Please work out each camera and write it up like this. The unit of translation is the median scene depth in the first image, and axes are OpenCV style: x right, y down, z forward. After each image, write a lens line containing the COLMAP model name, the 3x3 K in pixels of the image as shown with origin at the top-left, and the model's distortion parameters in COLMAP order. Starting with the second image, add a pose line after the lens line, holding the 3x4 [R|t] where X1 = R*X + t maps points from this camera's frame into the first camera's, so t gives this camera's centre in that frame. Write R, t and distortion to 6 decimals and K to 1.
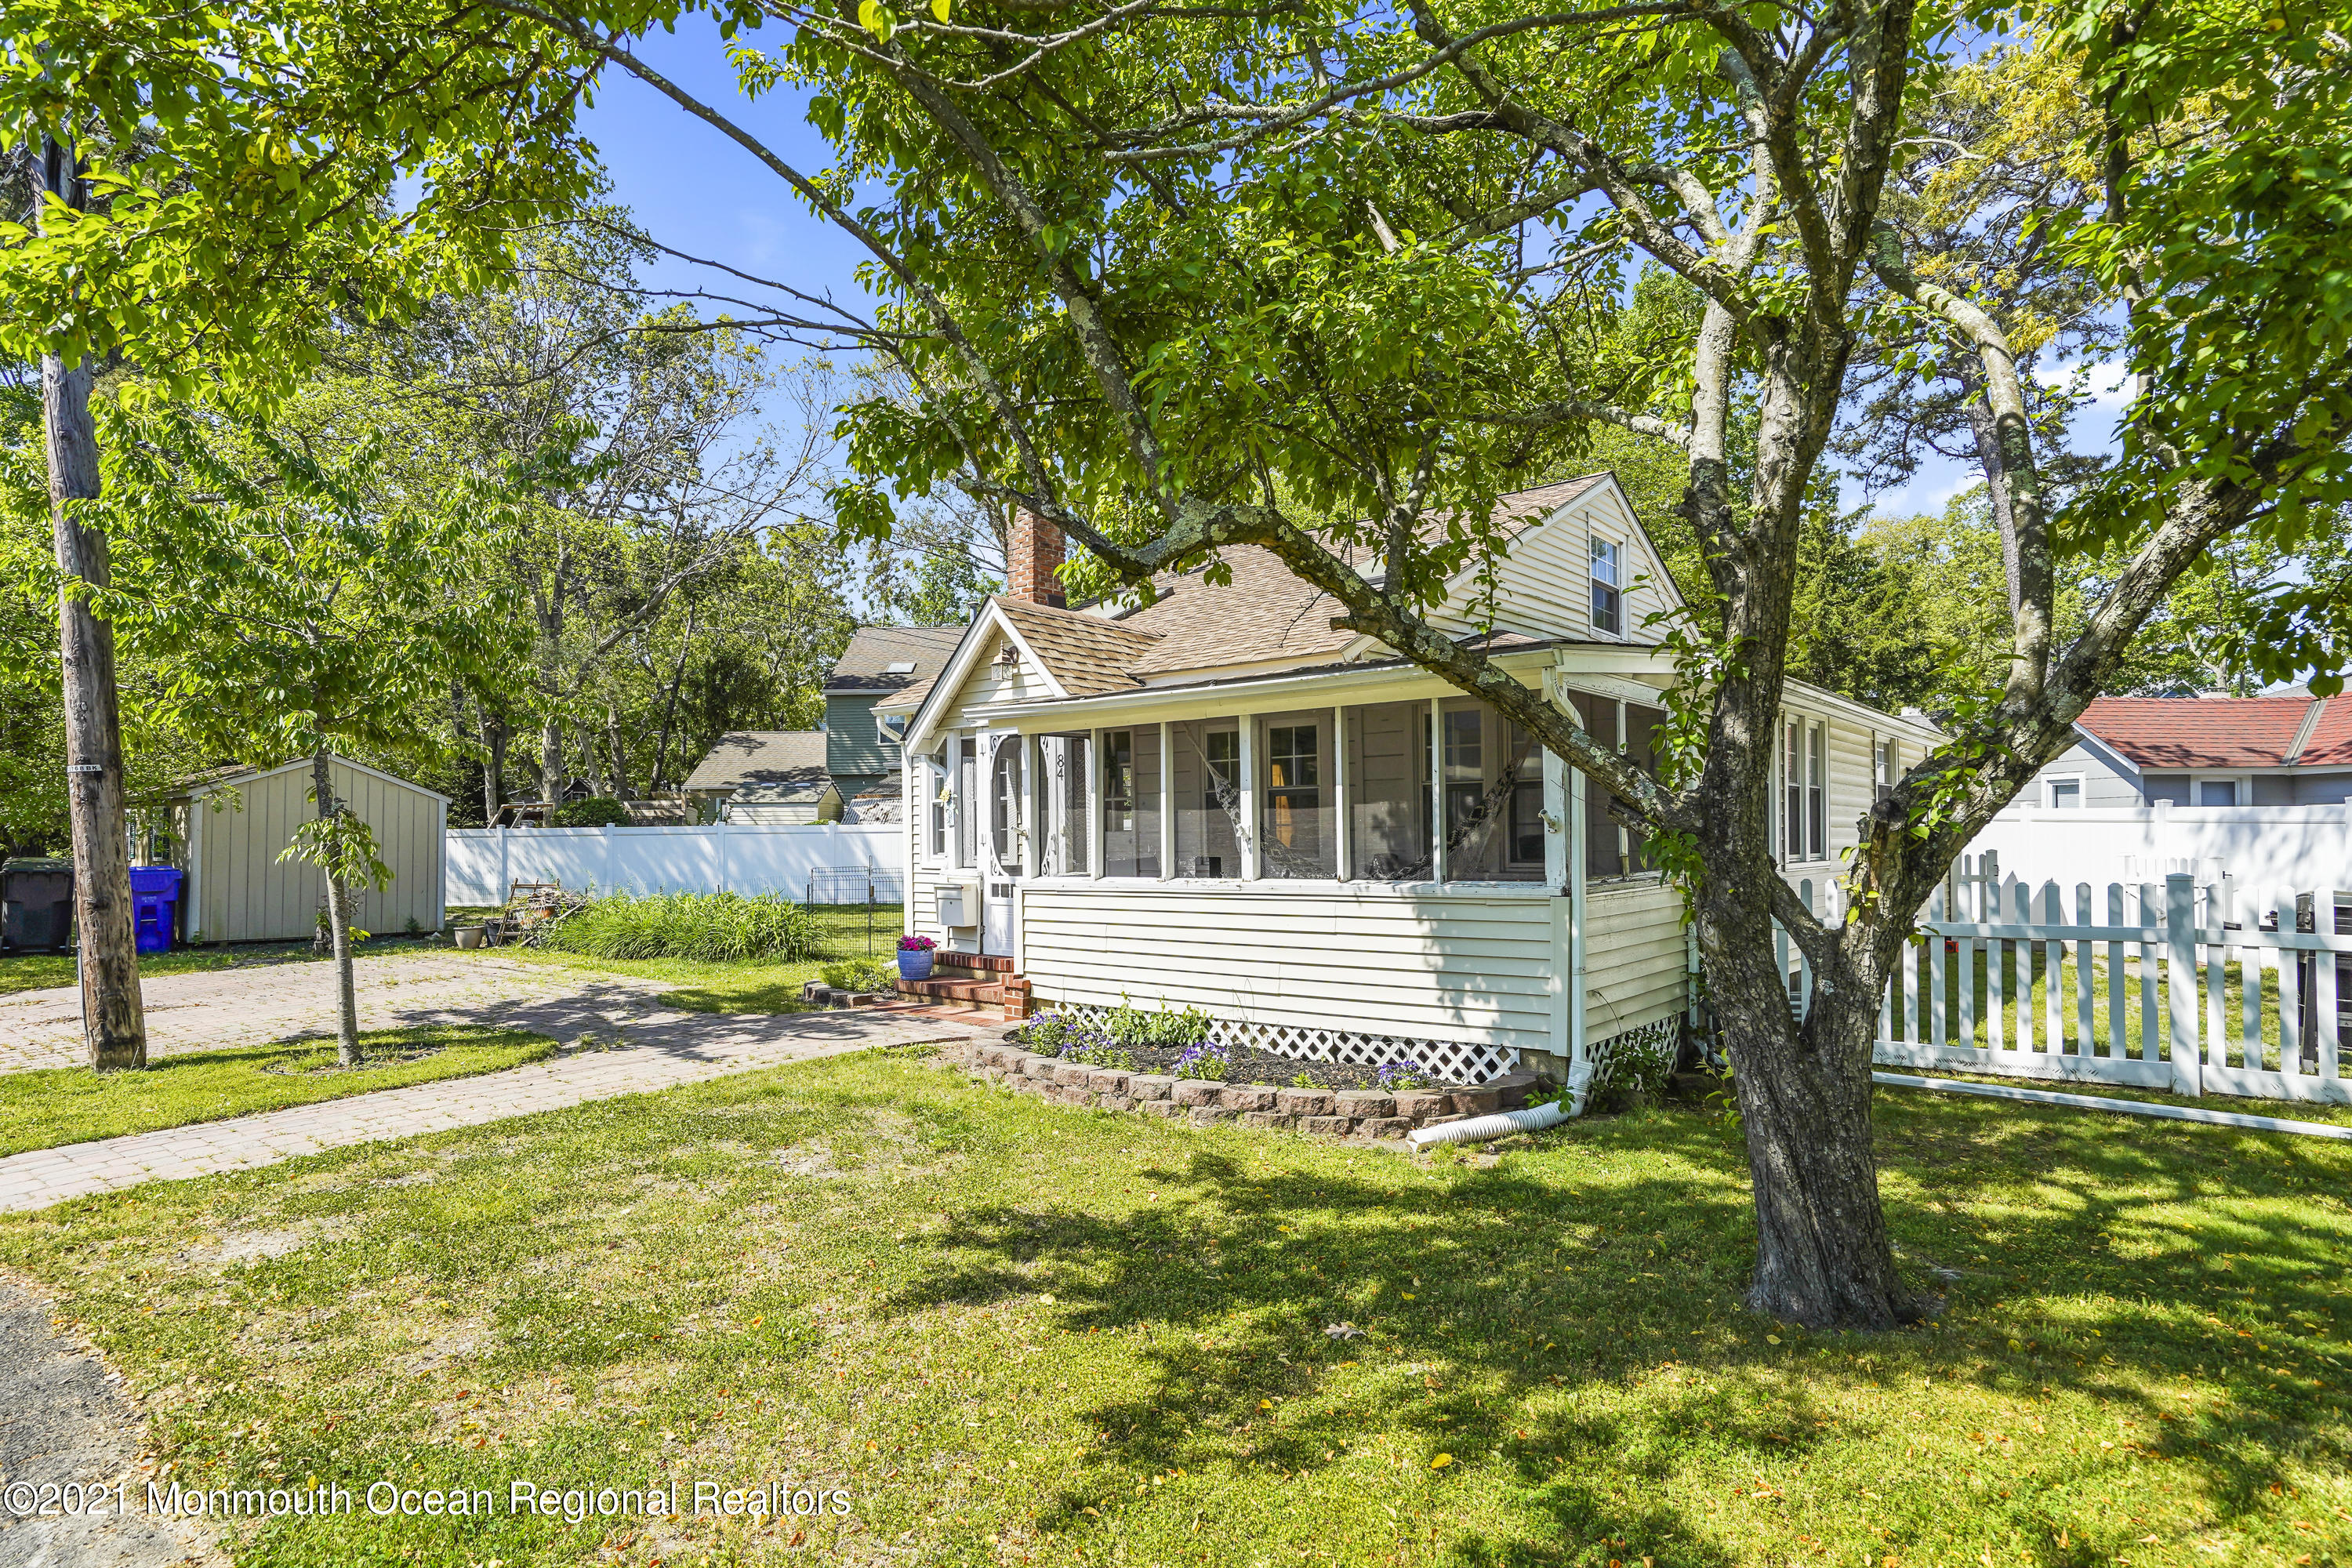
lens RADIAL K [[1266.2, 0, 1178.9], [0, 1266.2, 797.9], [0, 0, 1]] dist [-0.002050, -0.000079]
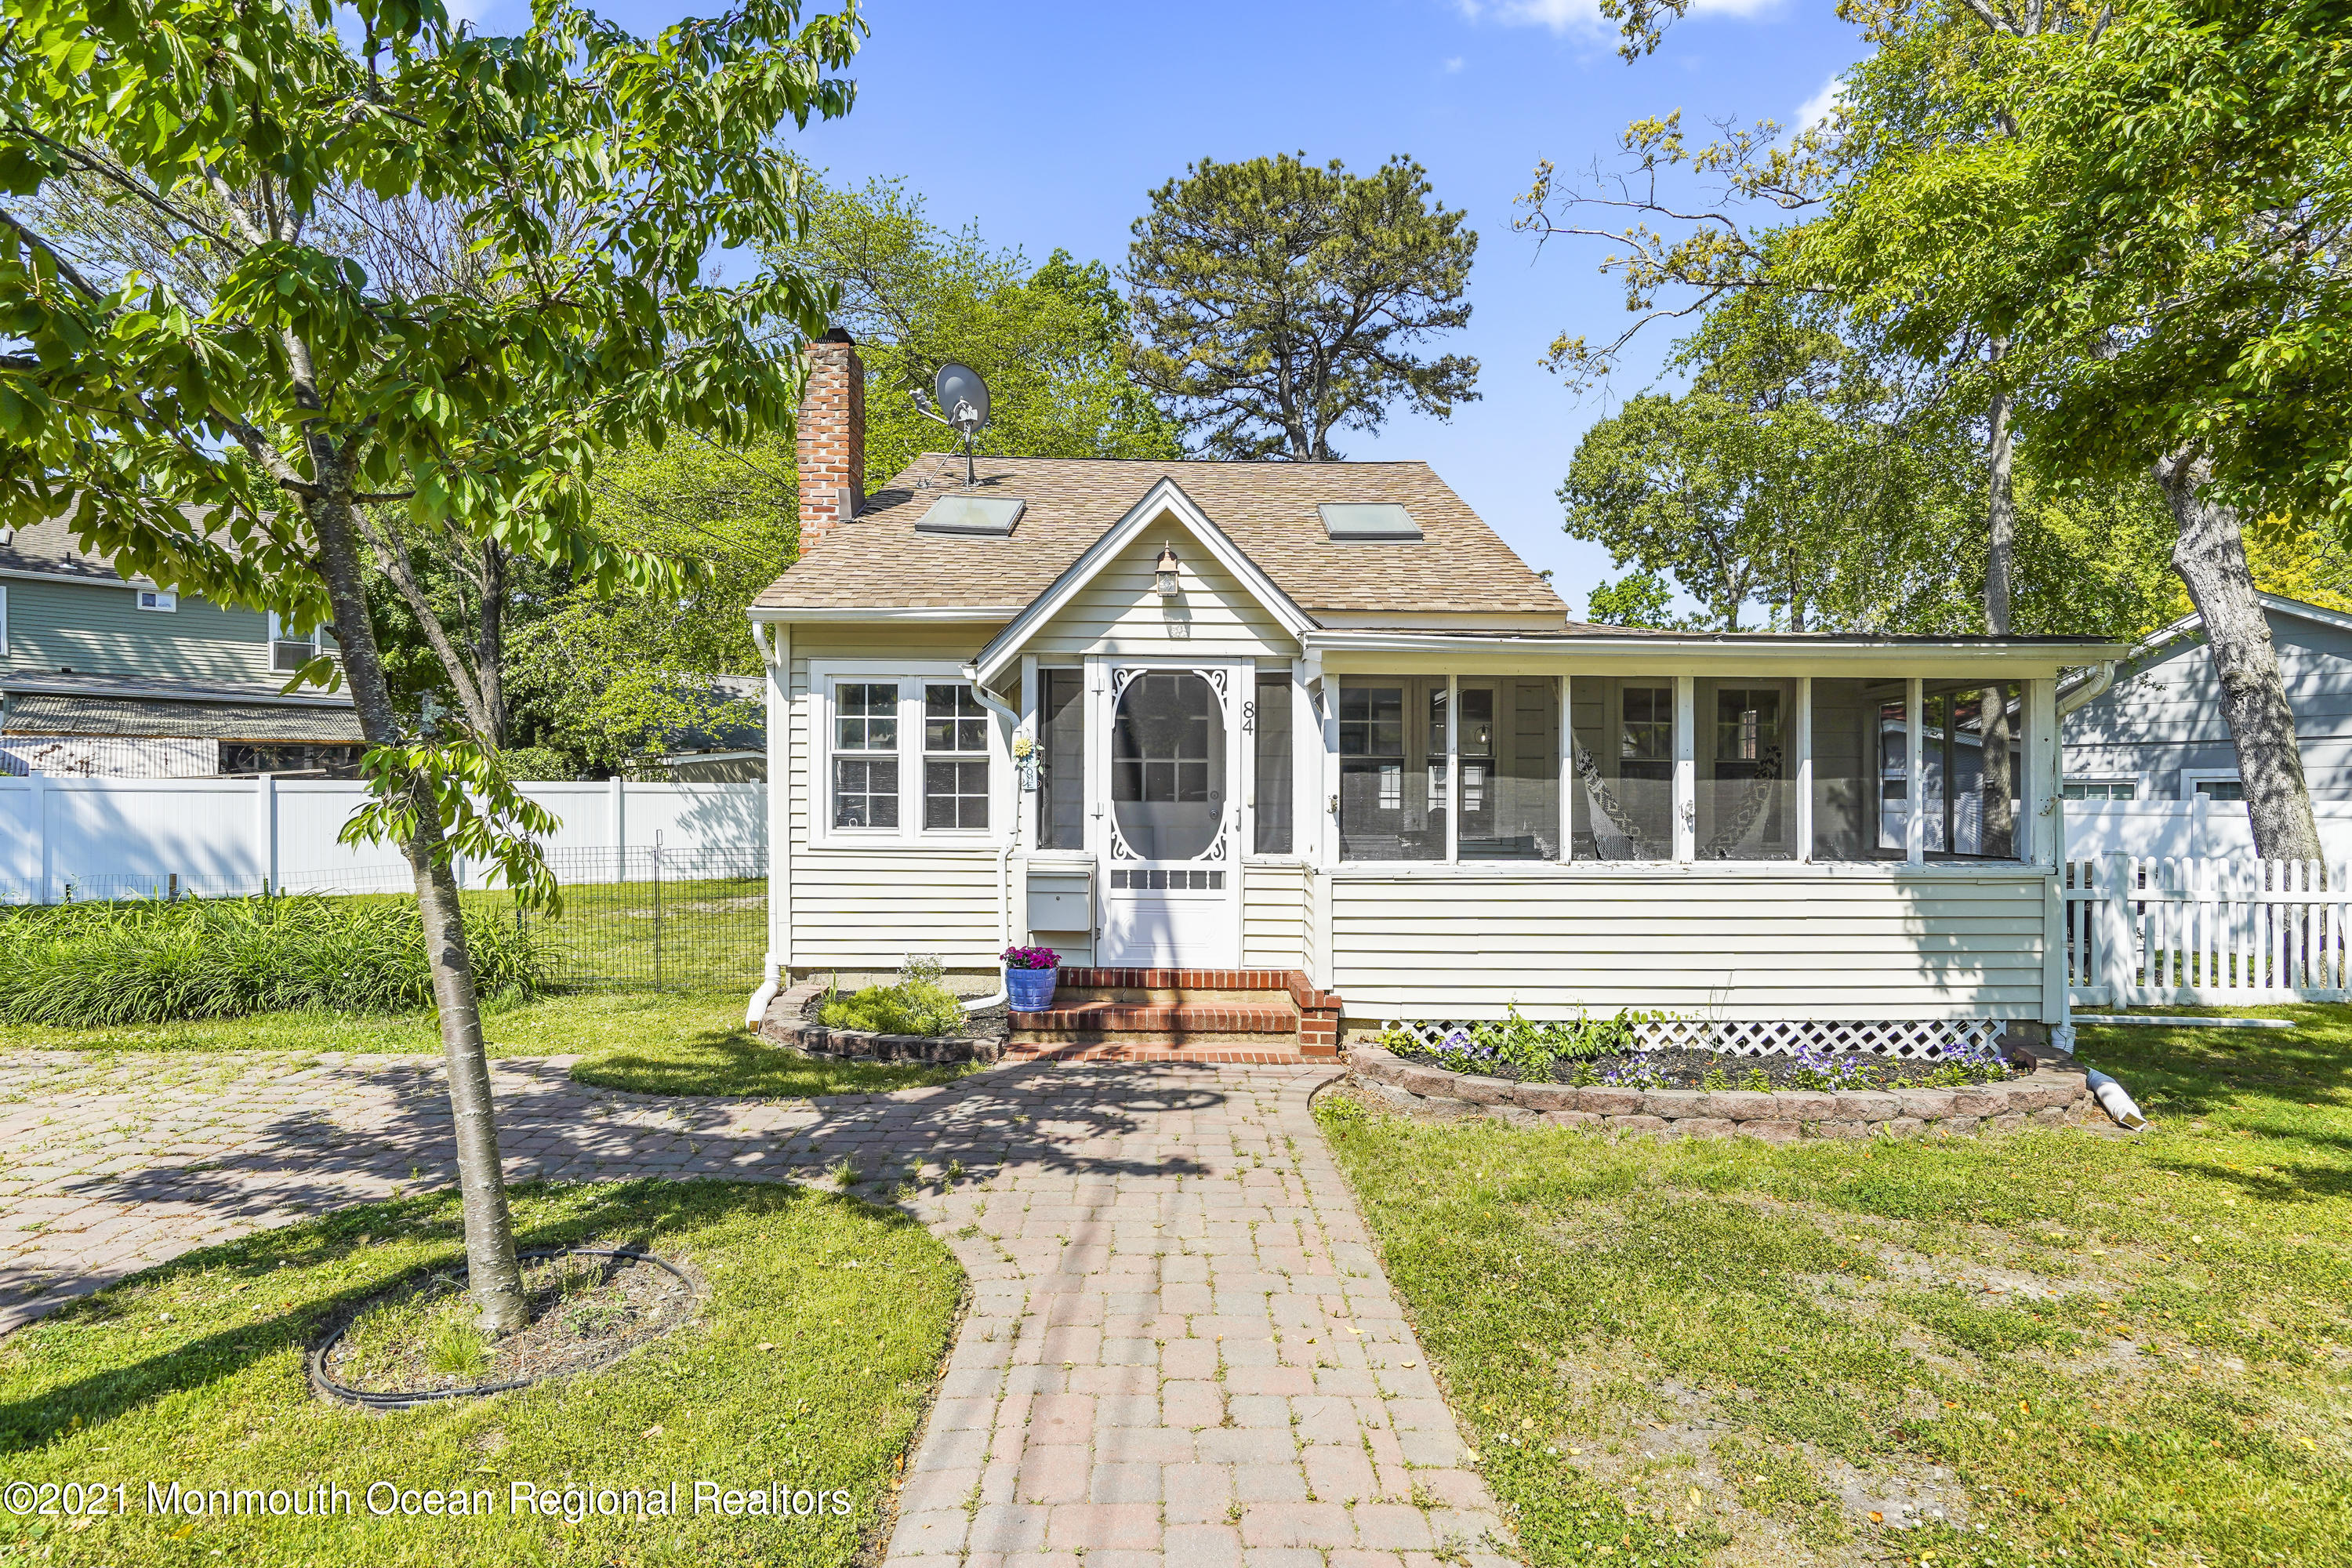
lens RADIAL K [[1266.2, 0, 1179.1], [0, 1266.2, 801.6], [0, 0, 1]] dist [-0.002050, -0.000079]
pose [[0.771272, 0.012850, 0.636376, -0.784327], [-0.030315, 0.999403, 0.016560, 0.019224], [-0.635784, -0.032064, 0.771201, 0.544479]]
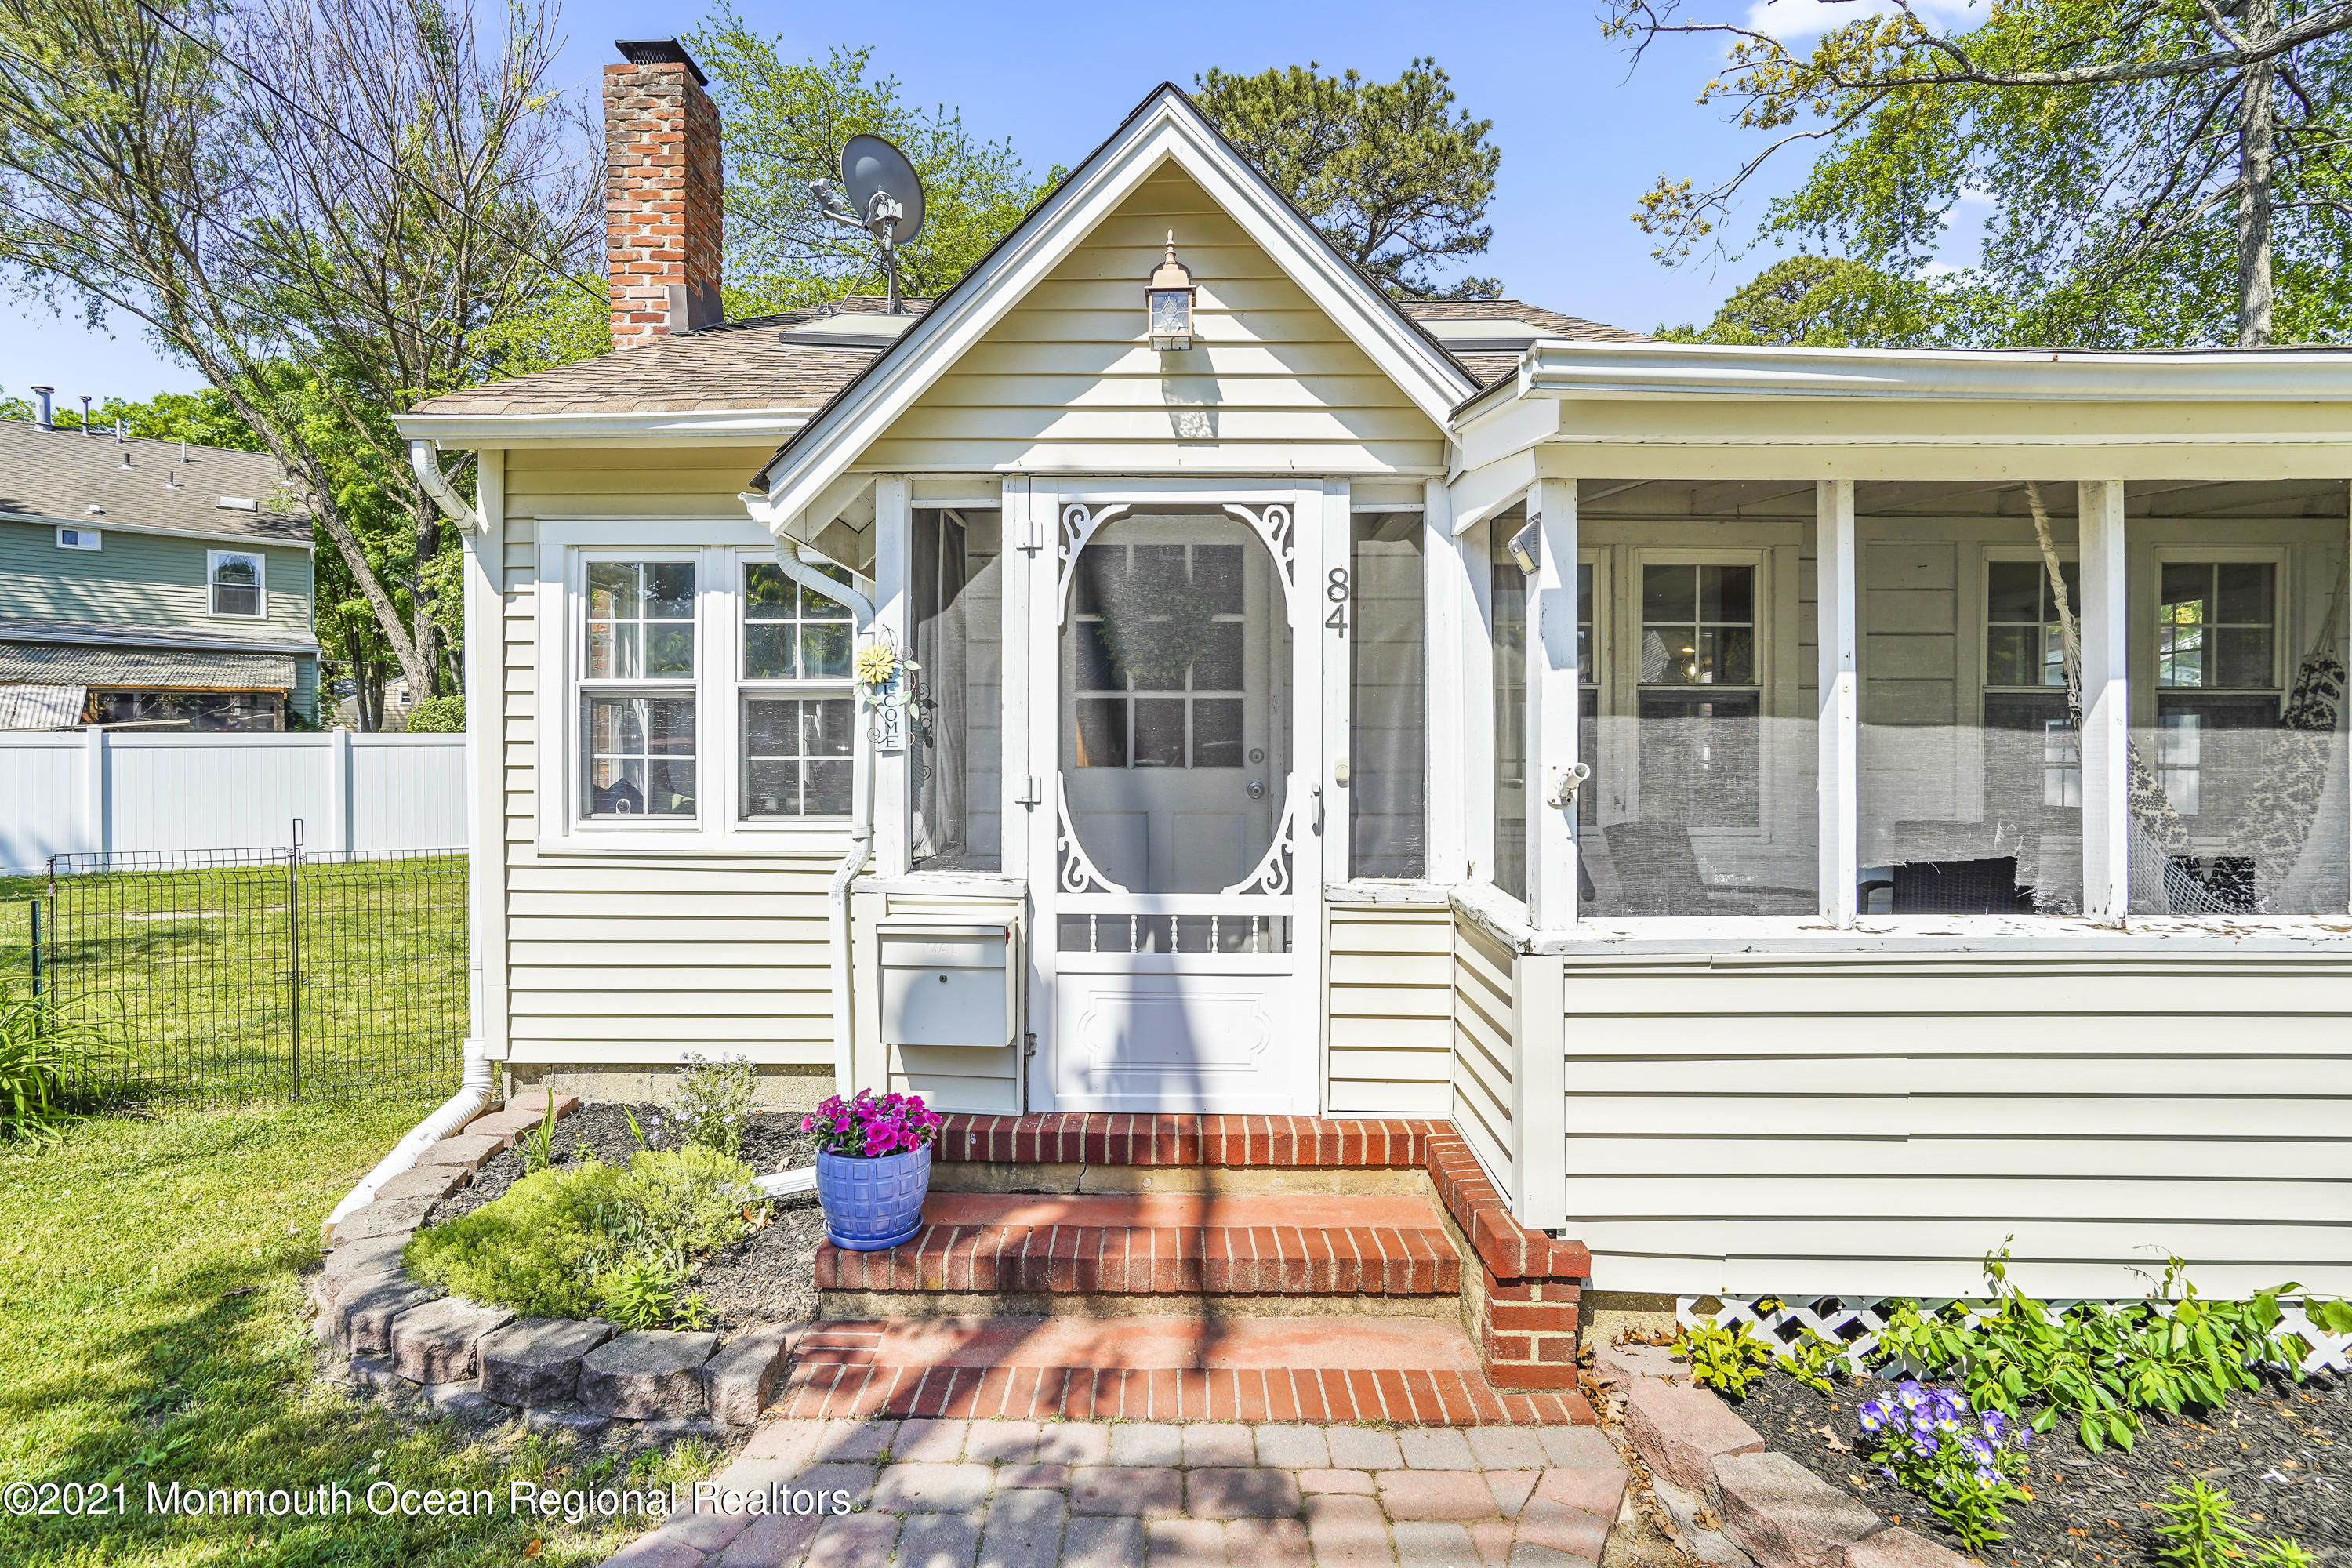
lens RADIAL K [[1182.6, 0, 1152.9], [0, 1182.6, 774.6], [0, 0, 1]] dist [-0.015021, 0.000153]
pose [[0.789453, -0.004193, 0.613797, -0.446725], [-0.025954, 0.998854, 0.040206, 0.017918], [-0.613262, -0.047671, 0.788439, 0.959432]]
